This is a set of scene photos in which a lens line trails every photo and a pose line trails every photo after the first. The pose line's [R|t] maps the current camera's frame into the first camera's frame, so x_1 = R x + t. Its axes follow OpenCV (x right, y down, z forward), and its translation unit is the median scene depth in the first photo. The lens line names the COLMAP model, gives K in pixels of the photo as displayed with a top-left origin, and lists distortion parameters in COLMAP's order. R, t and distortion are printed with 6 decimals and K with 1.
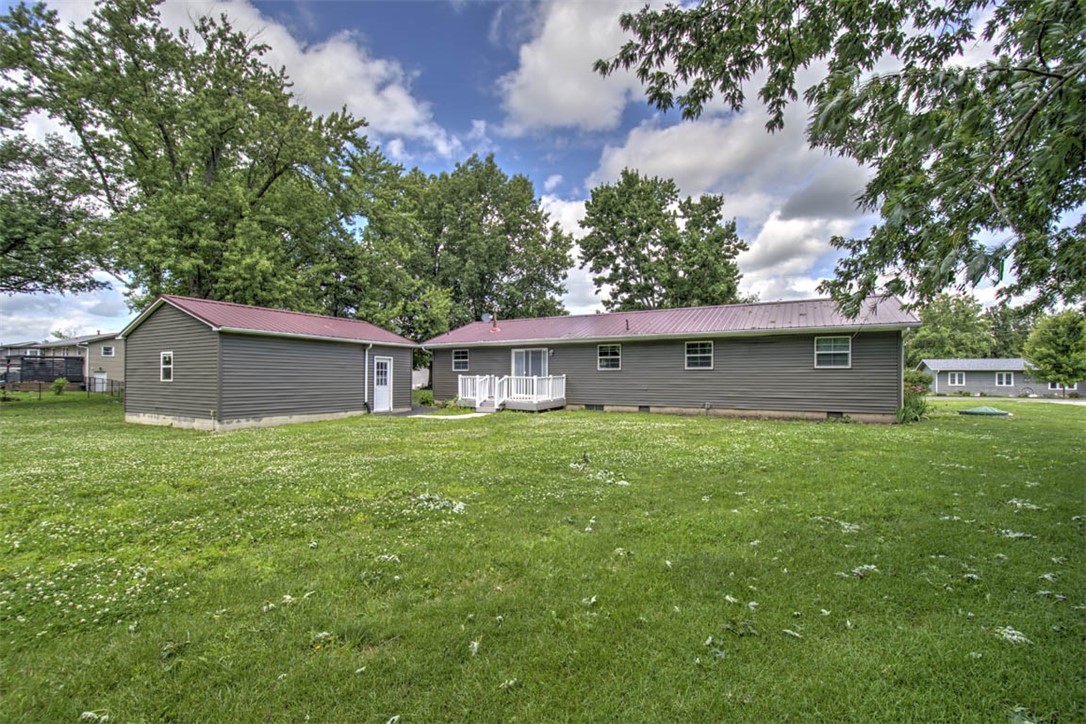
lens RADIAL K [[466.3, 0, 538.7], [0, 466.3, 367.9], [0, 0, 1]] dist [0.003850, -0.001487]
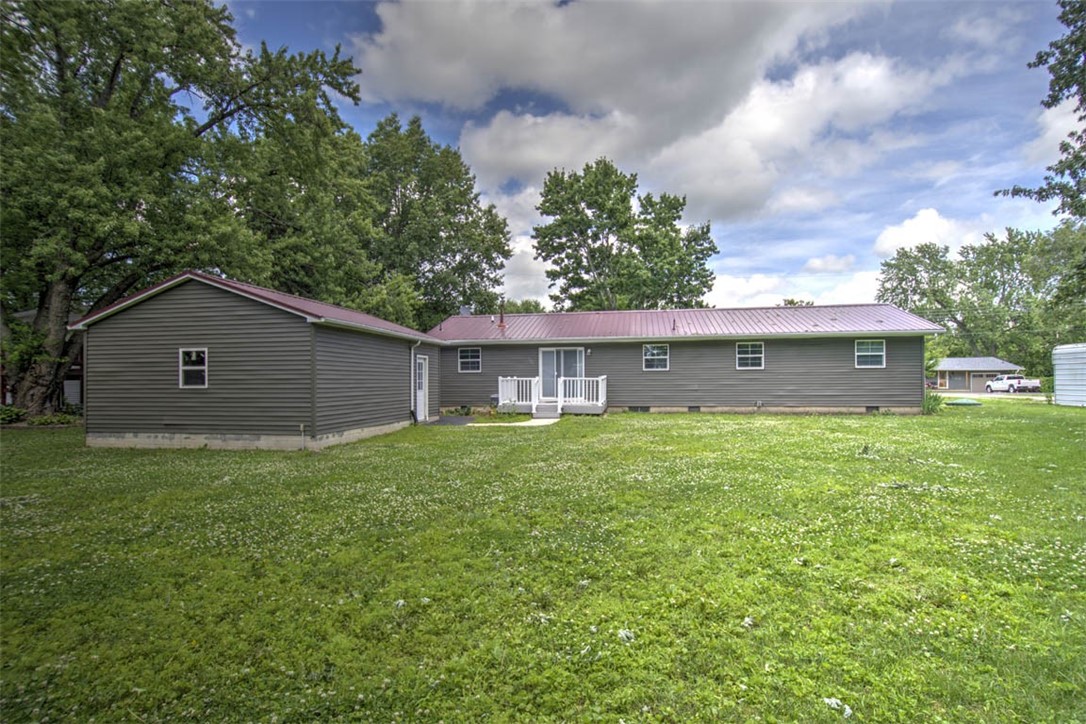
lens RADIAL K [[533.2, 0, 543.7], [0, 533.2, 364.5], [0, 0, 1]] dist [-0.000916, 0.000159]
pose [[0.948493, -0.001053, 0.316796, -0.420673], [0.003345, 0.999972, -0.006692, -0.001089], [-0.316780, 0.007407, 0.948470, 0.015589]]
